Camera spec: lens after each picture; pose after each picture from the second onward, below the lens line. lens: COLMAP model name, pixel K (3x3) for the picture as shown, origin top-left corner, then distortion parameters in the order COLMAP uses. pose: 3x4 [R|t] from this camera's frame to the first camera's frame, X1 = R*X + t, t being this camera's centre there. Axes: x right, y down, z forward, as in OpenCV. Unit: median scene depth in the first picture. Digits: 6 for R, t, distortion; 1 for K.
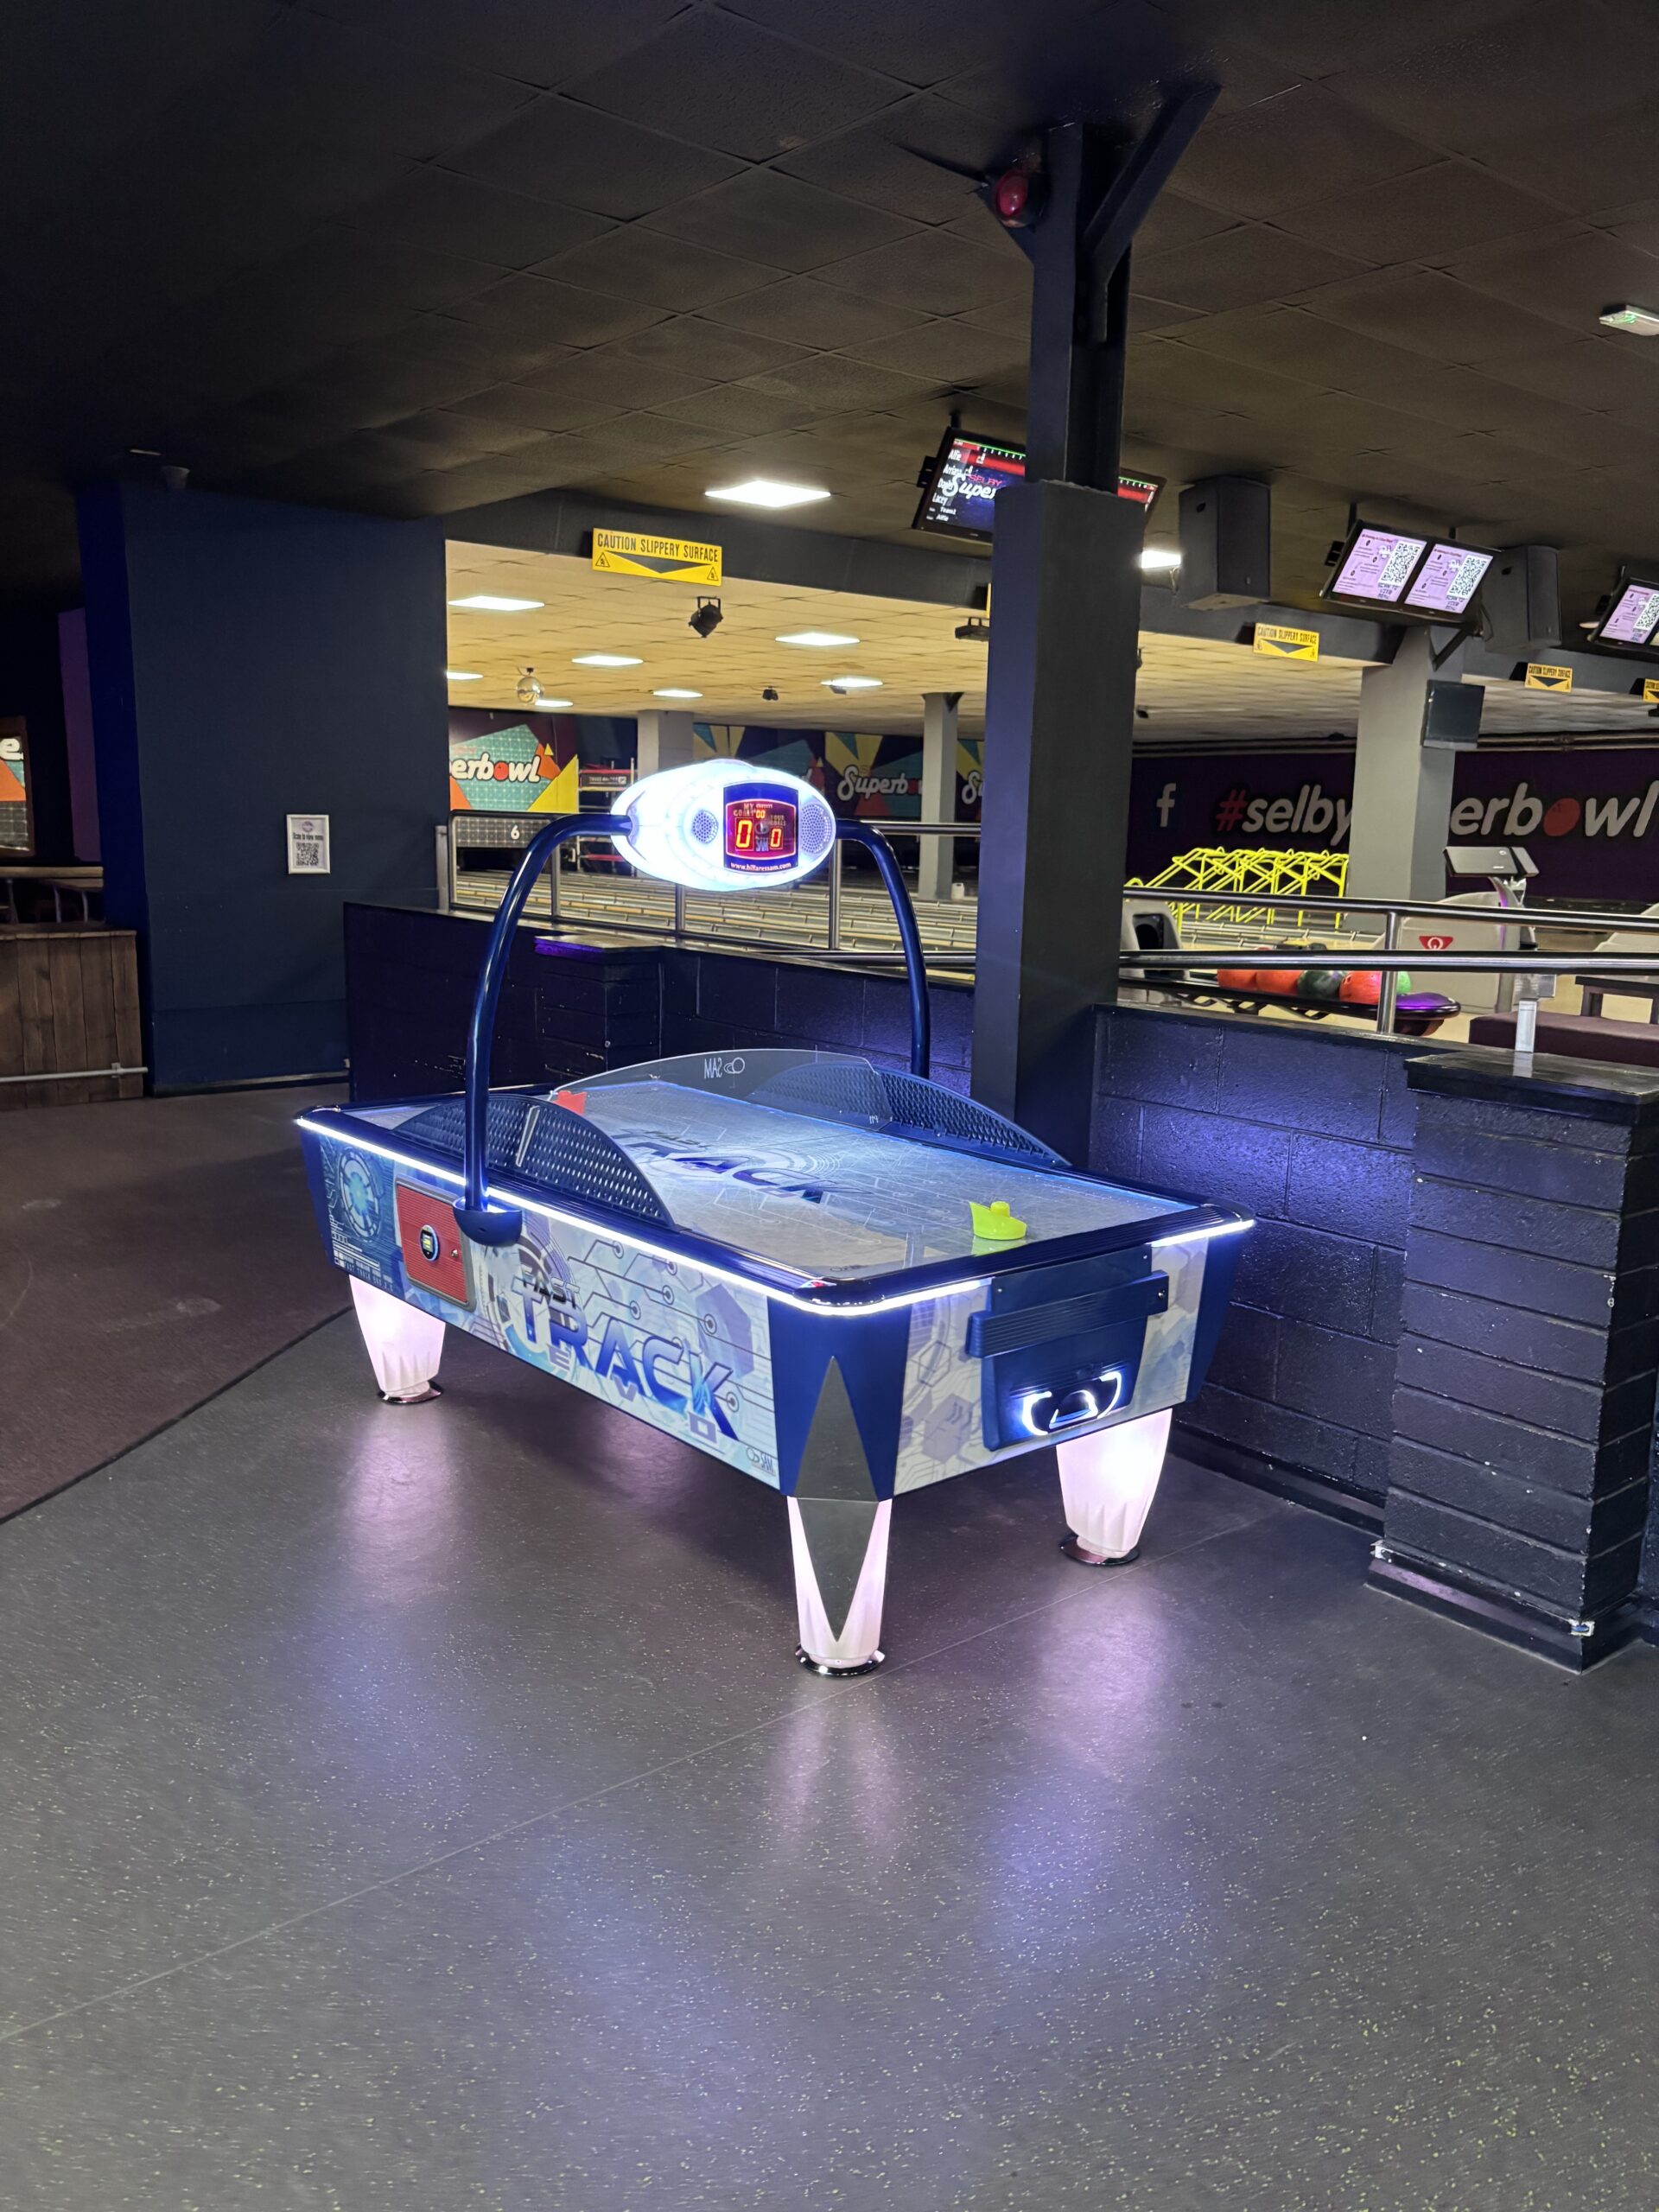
lens RADIAL K [[1693.1, 0, 829.5], [0, 1693.1, 1106.0], [0, 0, 1]] dist [0.020017, 0.002347]
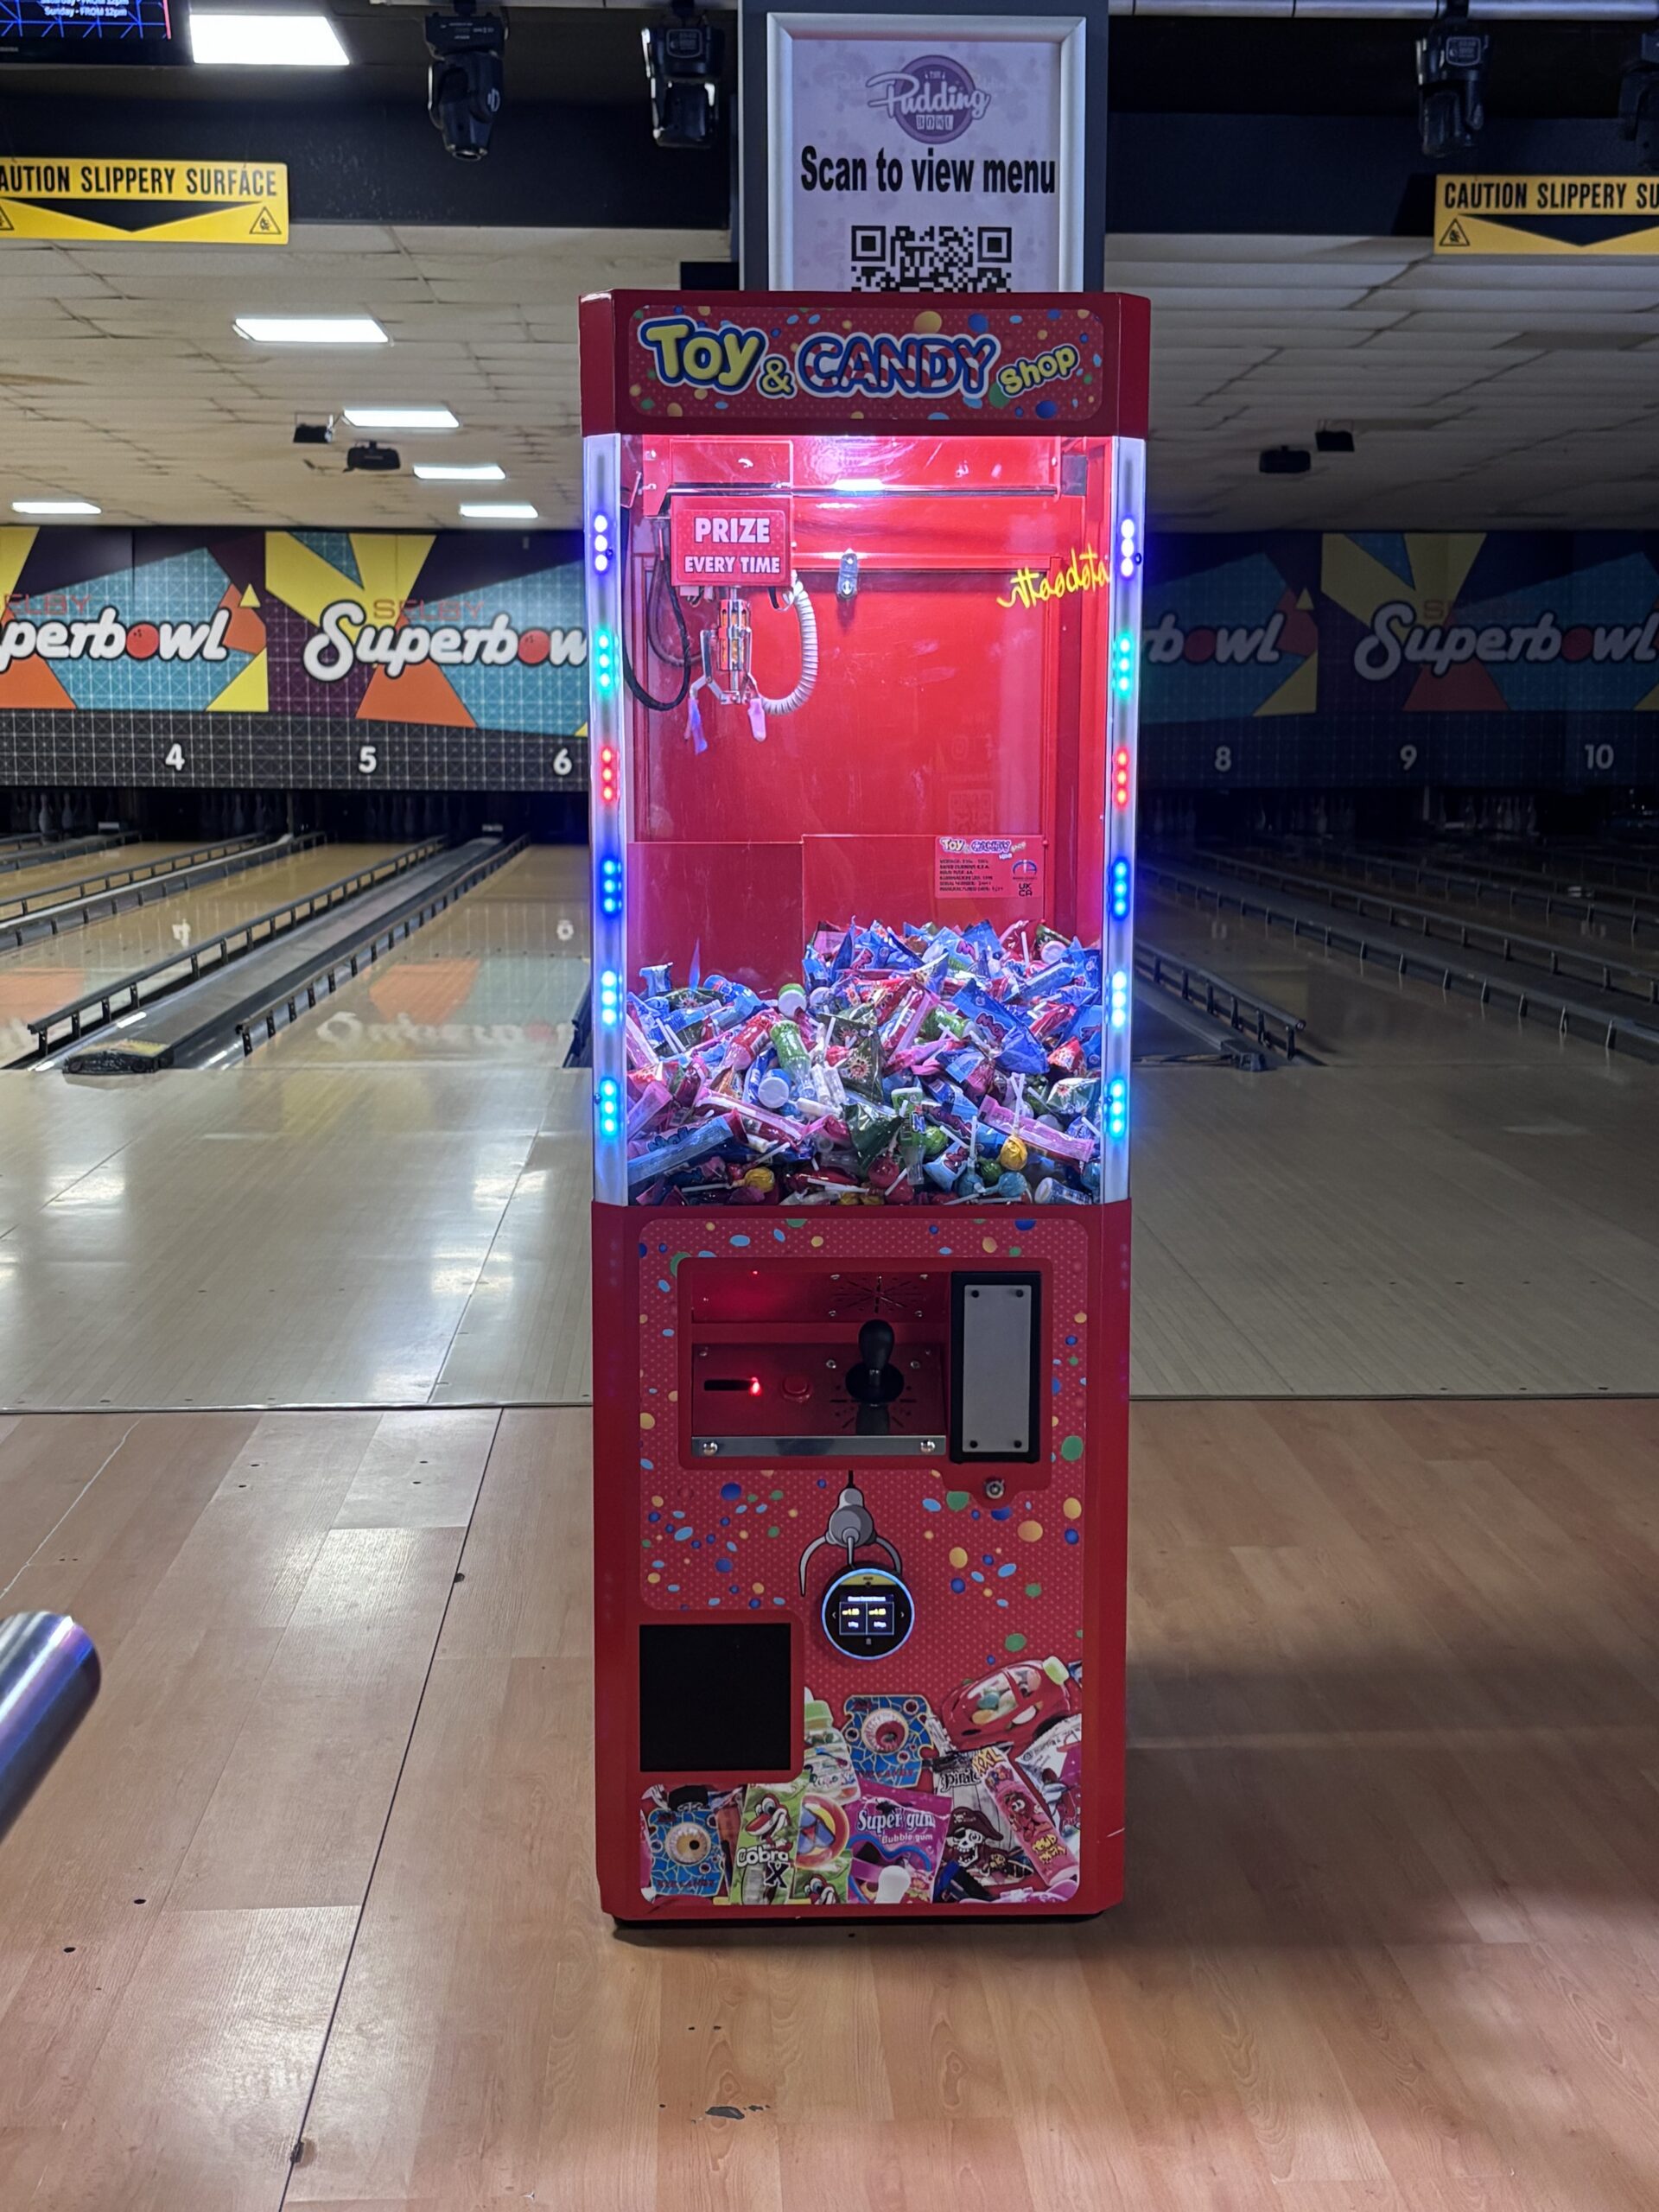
lens RADIAL K [[2850.4, 0, 829.5], [0, 2850.4, 1106.0], [0, 0, 1]] dist [0.002212, -0.000118]
pose [[0.800706, 0.061341, -0.595909, 0.516398], [-0.085240, 0.996288, -0.011979, -0.060682], [0.592962, 0.060387, 0.802963, 0.422194]]
